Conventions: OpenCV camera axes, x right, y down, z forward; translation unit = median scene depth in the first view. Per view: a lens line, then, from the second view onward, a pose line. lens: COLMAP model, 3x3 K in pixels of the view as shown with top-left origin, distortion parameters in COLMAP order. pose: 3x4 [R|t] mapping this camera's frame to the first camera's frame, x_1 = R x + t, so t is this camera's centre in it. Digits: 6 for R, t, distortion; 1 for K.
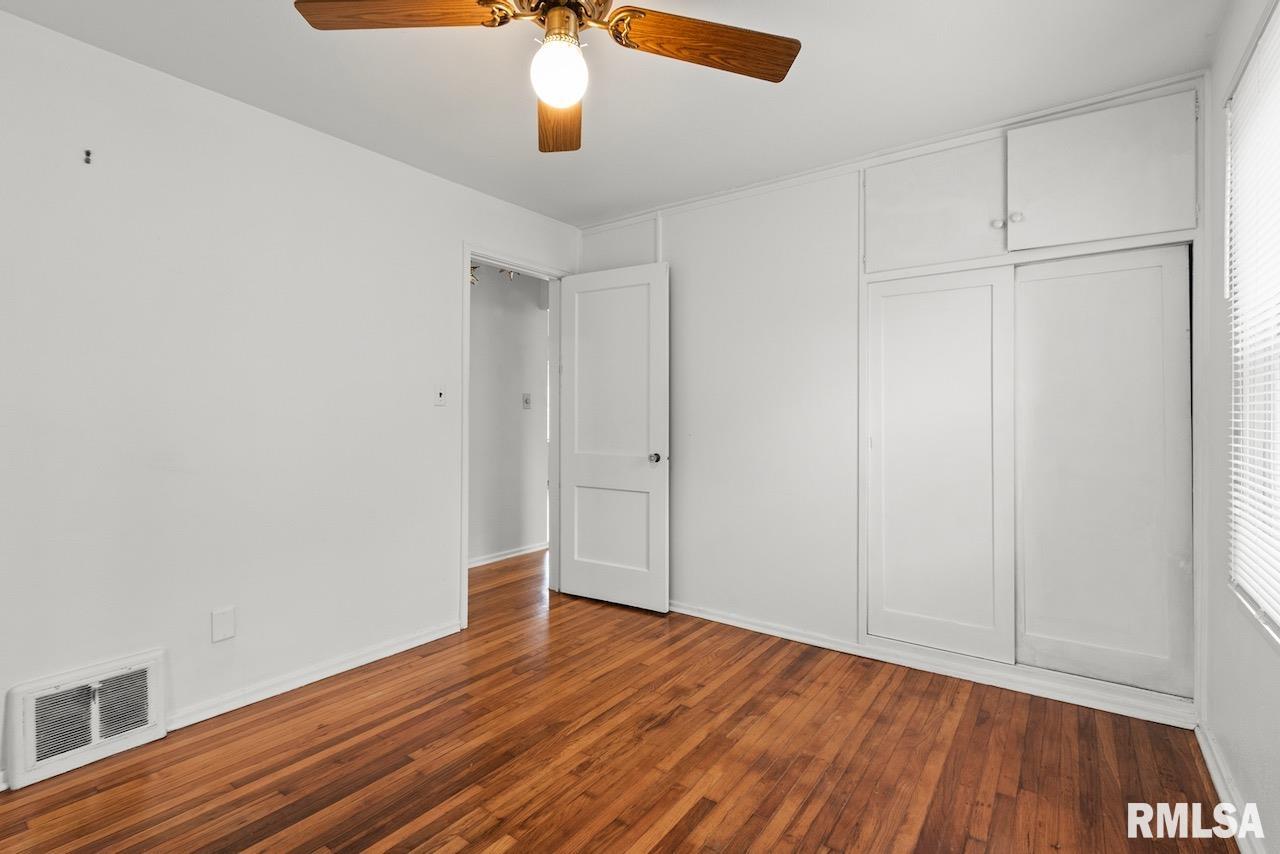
lens RADIAL K [[596.7, 0, 634.0], [0, 596.7, 416.9], [0, 0, 1]] dist [0.008064, -0.001019]
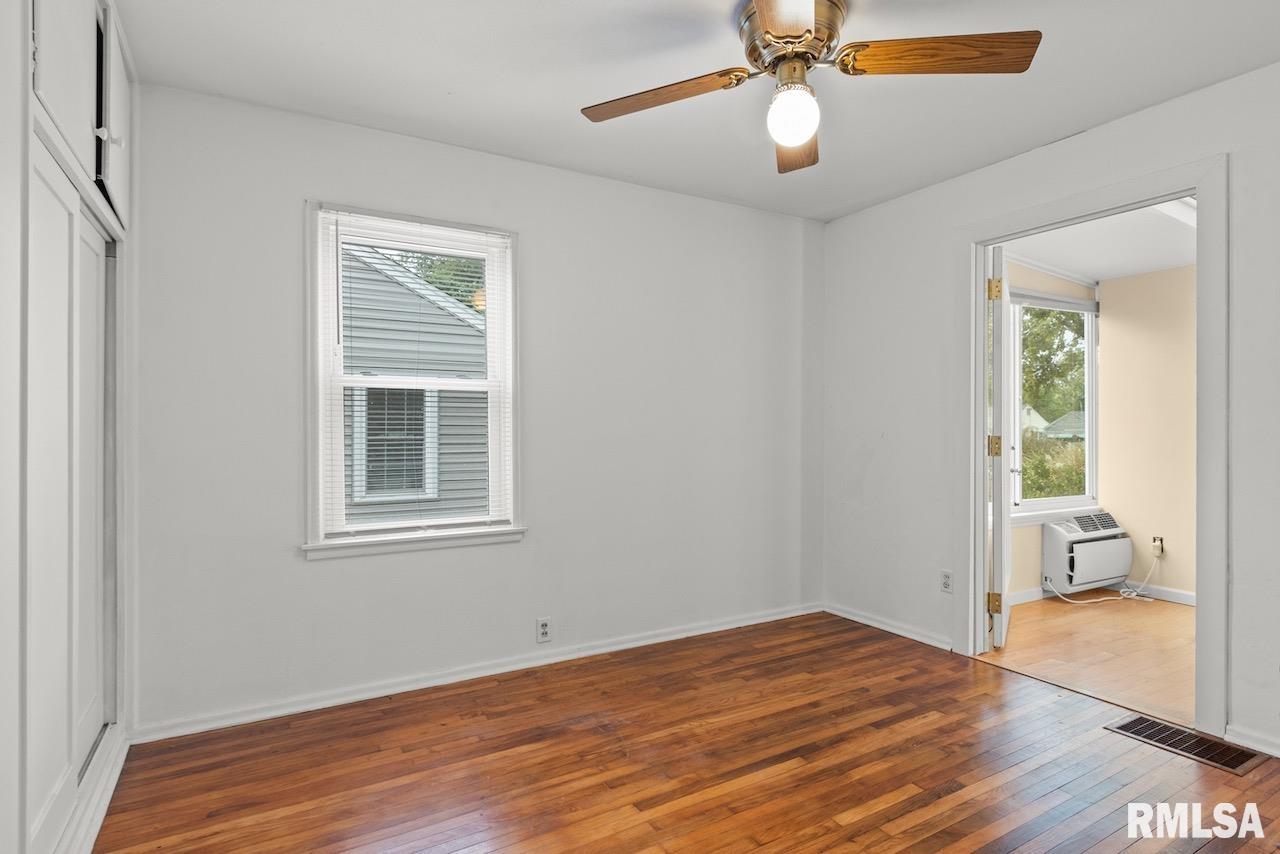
lens RADIAL K [[708.8, 0, 642.6], [0, 708.8, 431.2], [0, 0, 1]] dist [0.006989, 0.000744]
pose [[-0.926961, -0.003378, 0.375143, -0.326823], [-0.001055, 0.999979, 0.006398, 0.005682], [-0.375157, 0.005535, -0.926945, 2.115393]]
